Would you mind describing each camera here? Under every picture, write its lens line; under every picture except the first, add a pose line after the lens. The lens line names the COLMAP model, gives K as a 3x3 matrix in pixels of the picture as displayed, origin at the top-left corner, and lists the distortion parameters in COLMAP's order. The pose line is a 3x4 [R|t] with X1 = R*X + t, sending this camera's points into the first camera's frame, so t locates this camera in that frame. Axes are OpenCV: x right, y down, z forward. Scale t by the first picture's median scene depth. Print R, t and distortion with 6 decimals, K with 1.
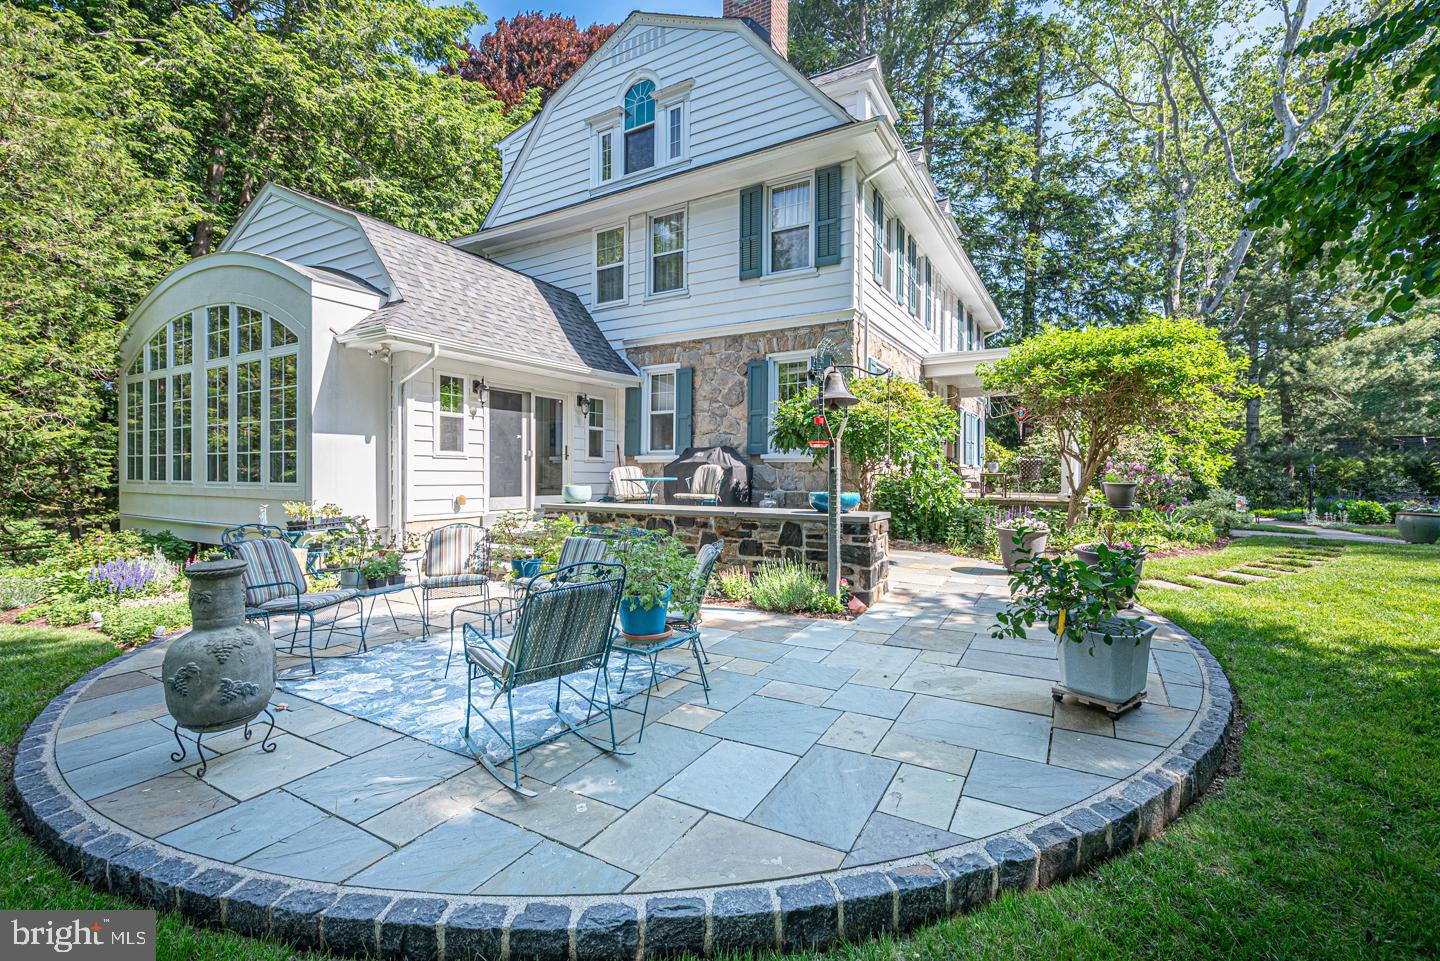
lens RADIAL K [[634.8, 0, 707.9], [0, 634.8, 474.7], [0, 0, 1]] dist [0.000655, 0.000083]
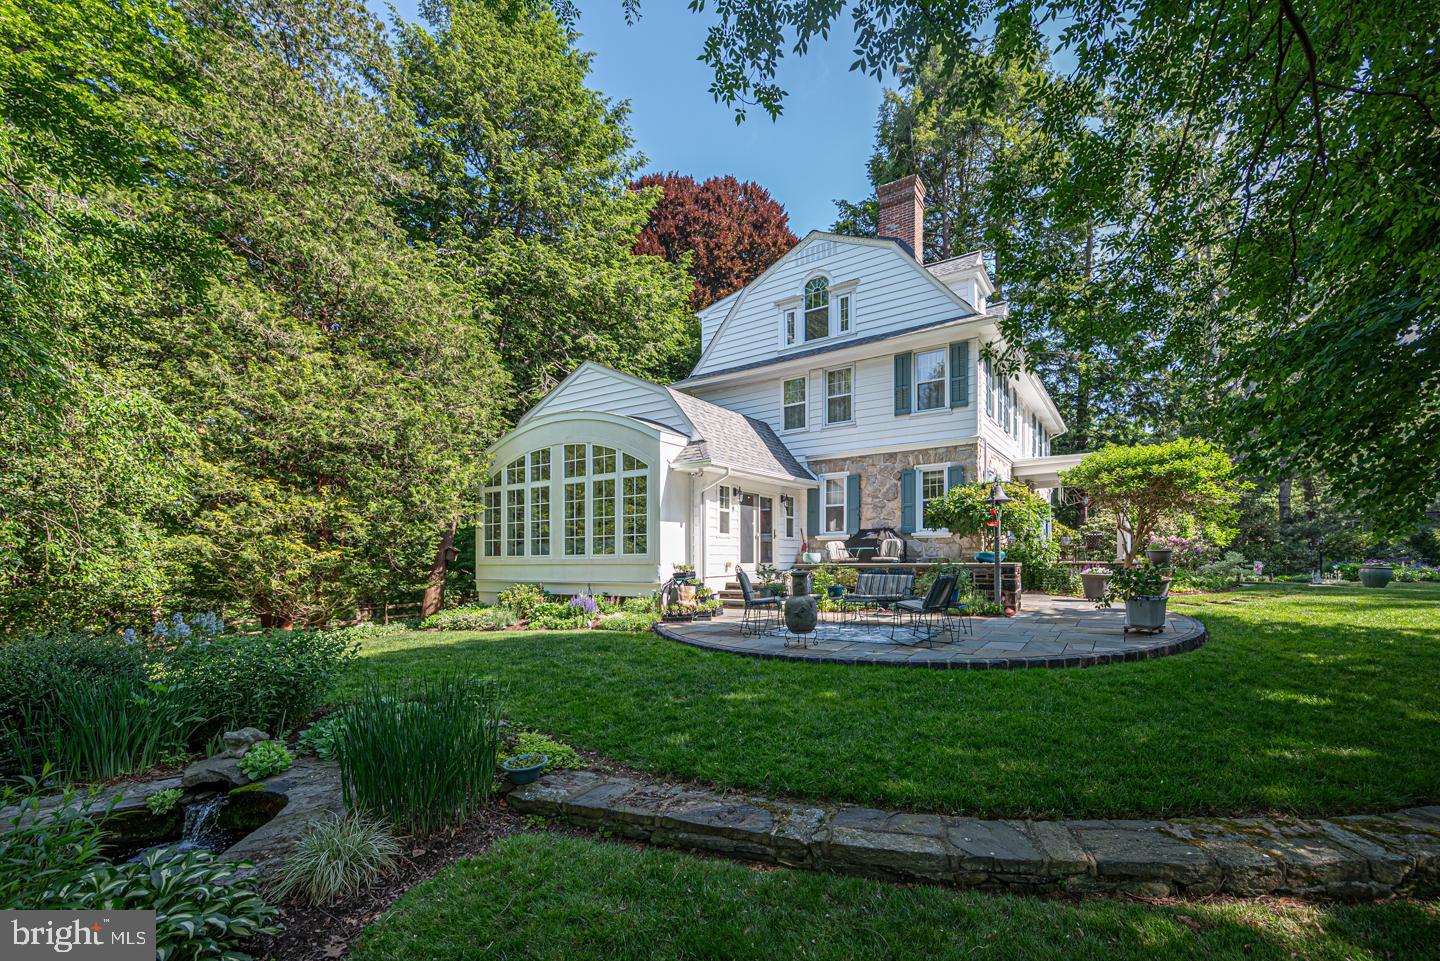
lens RADIAL K [[602.3, 0, 743.5], [0, 602.3, 559.2], [0, 0, 1]] dist [0.000118, -0.000366]
pose [[0.999201, -0.013719, -0.037542, -0.252505], [0.013749, 0.999905, 0.000530, 0.022874], [0.037531, -0.001045, 0.999295, -0.415554]]
